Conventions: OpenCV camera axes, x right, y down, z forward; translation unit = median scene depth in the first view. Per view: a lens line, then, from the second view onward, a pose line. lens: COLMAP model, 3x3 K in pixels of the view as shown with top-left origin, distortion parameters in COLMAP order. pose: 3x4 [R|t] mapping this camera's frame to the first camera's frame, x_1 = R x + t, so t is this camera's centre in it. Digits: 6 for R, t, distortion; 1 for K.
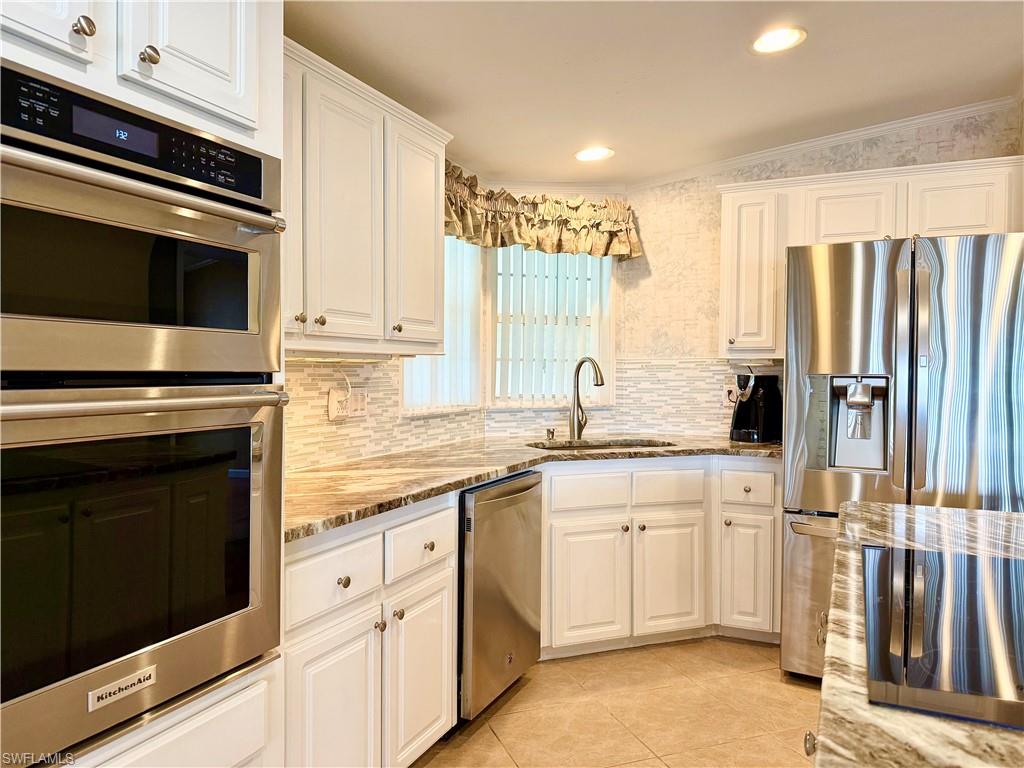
lens RADIAL K [[713.5, 0, 512.0], [0, 713.5, 384.0], [0, 0, 1]] dist [0.074119, -0.113444]
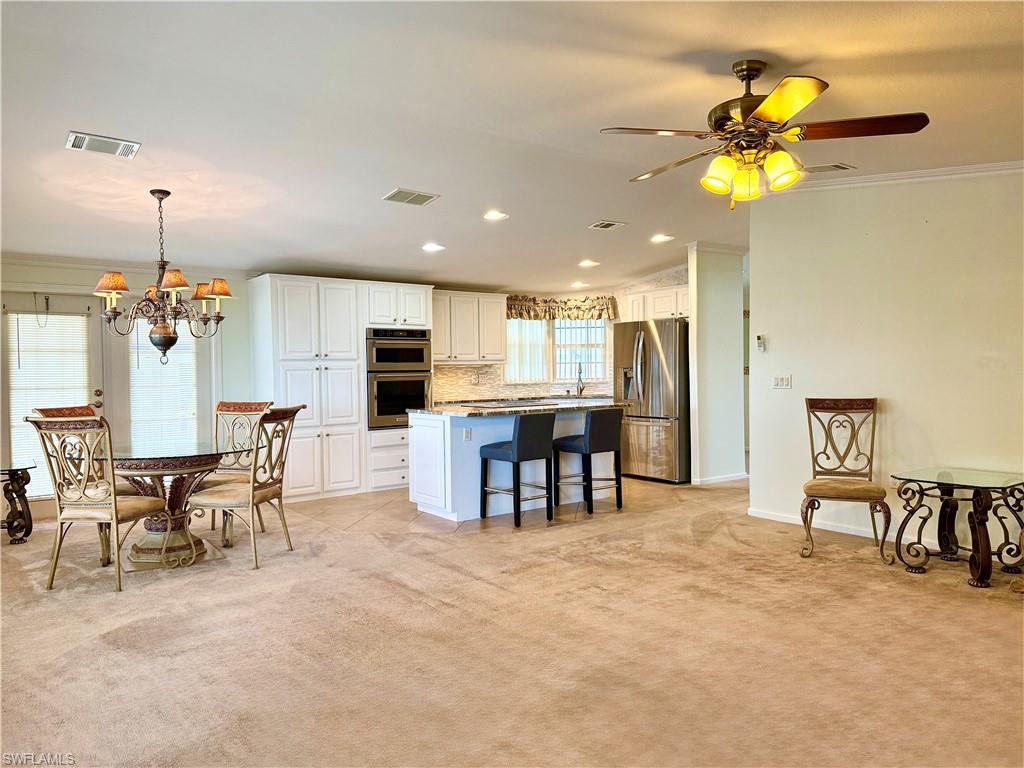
lens RADIAL K [[731.6, 0, 512.0], [0, 731.6, 384.0], [0, 0, 1]] dist [0.073270, -0.133514]
pose [[0.877497, -0.003919, -0.479567, 1.214386], [0.007052, 0.999964, 0.004731, 0.027833], [0.479531, -0.007533, 0.877493, -1.497573]]
